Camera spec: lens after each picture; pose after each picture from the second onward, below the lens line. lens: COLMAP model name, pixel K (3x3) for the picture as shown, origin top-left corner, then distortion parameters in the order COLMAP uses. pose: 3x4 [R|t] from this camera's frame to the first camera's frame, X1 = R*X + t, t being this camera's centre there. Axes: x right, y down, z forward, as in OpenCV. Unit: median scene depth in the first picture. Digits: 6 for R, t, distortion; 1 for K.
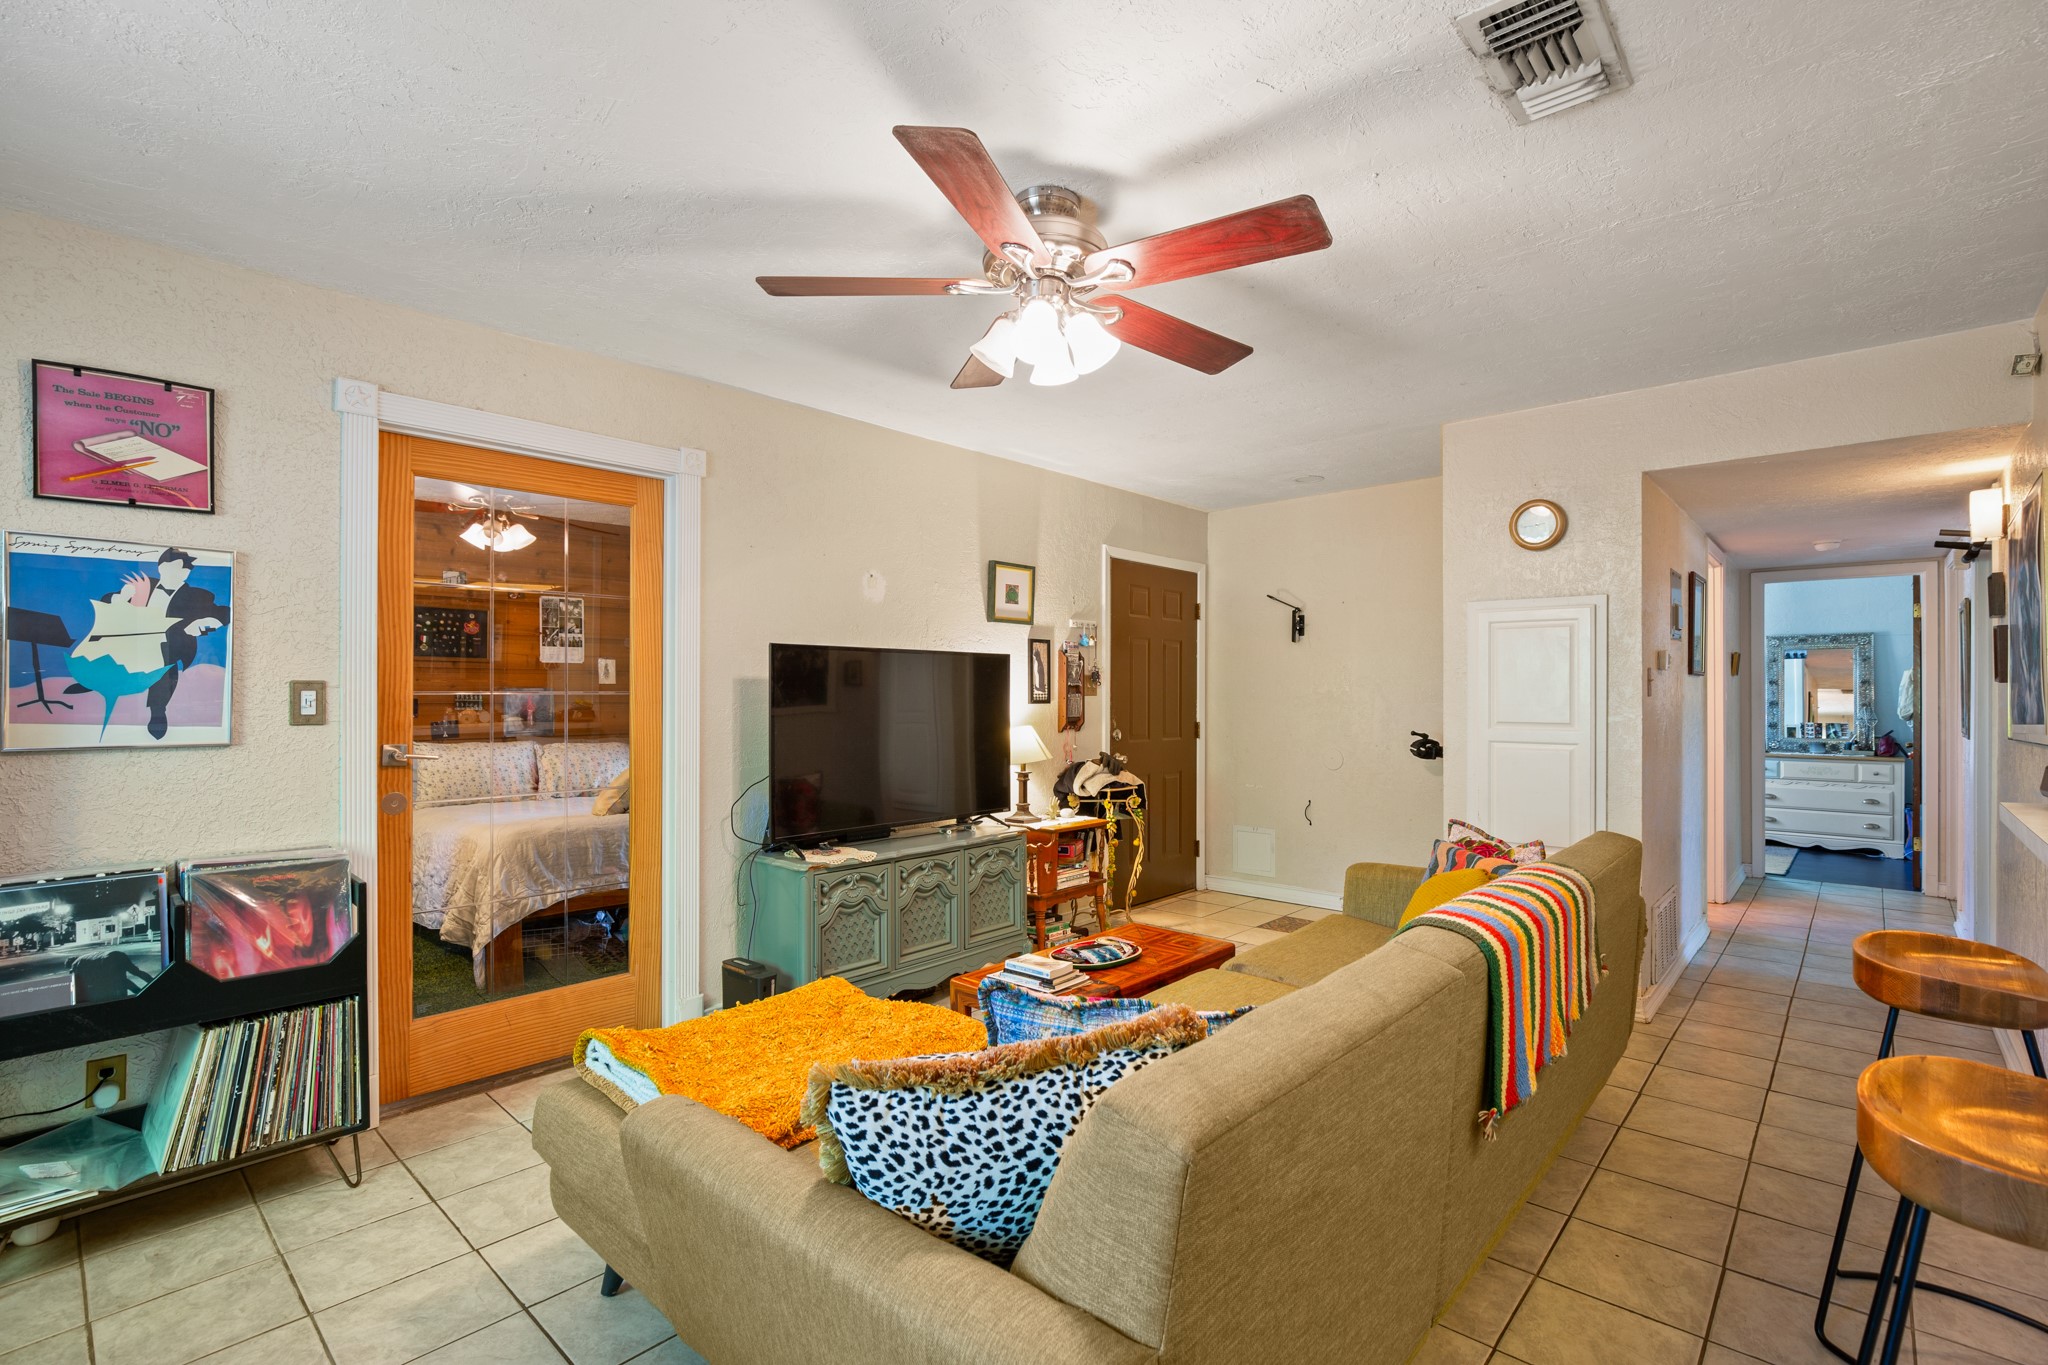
lens RADIAL K [[938.9, 0, 1020.7], [0, 938.9, 688.0], [0, 0, 1]] dist [-0.016998, 0.001488]
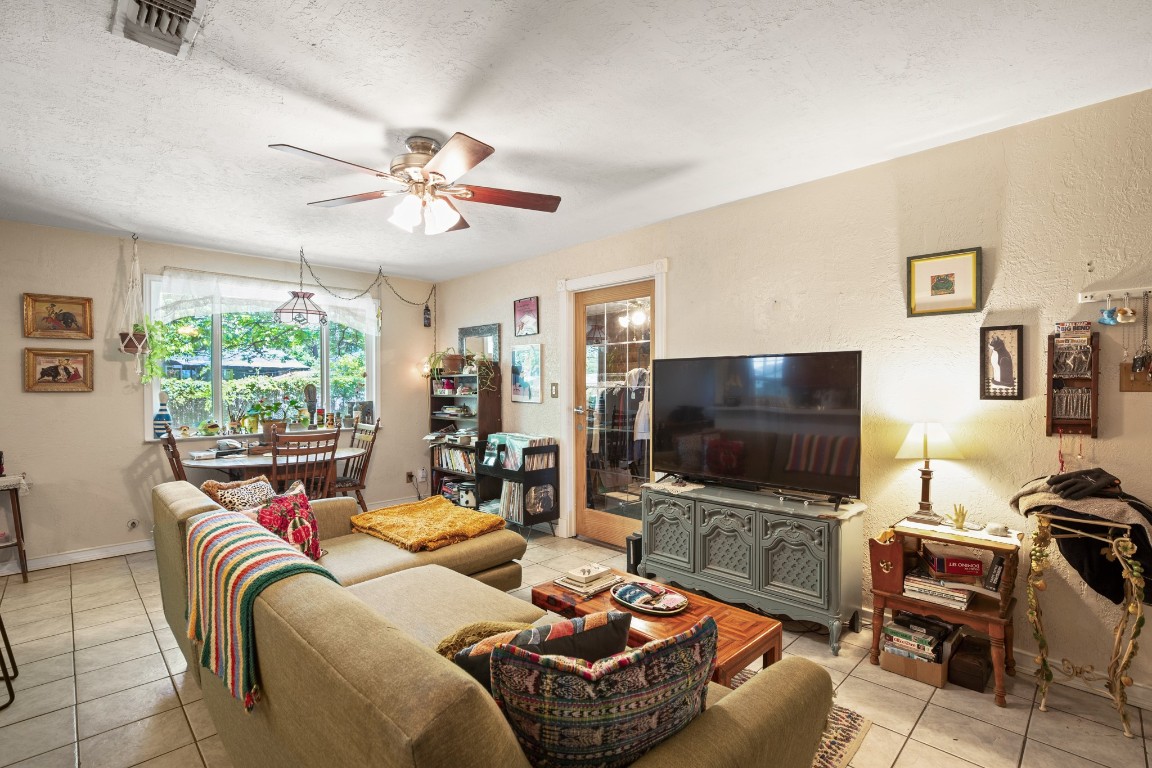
lens RADIAL K [[528.1, 0, 573.9], [0, 528.1, 386.6], [0, 0, 1]] dist [-0.016998, 0.001488]
pose [[-0.044477, -0.006329, -0.998990, 0.539344], [-0.001113, 0.999980, -0.006286, 0.008038], [0.999010, 0.000832, -0.044483, 0.644872]]
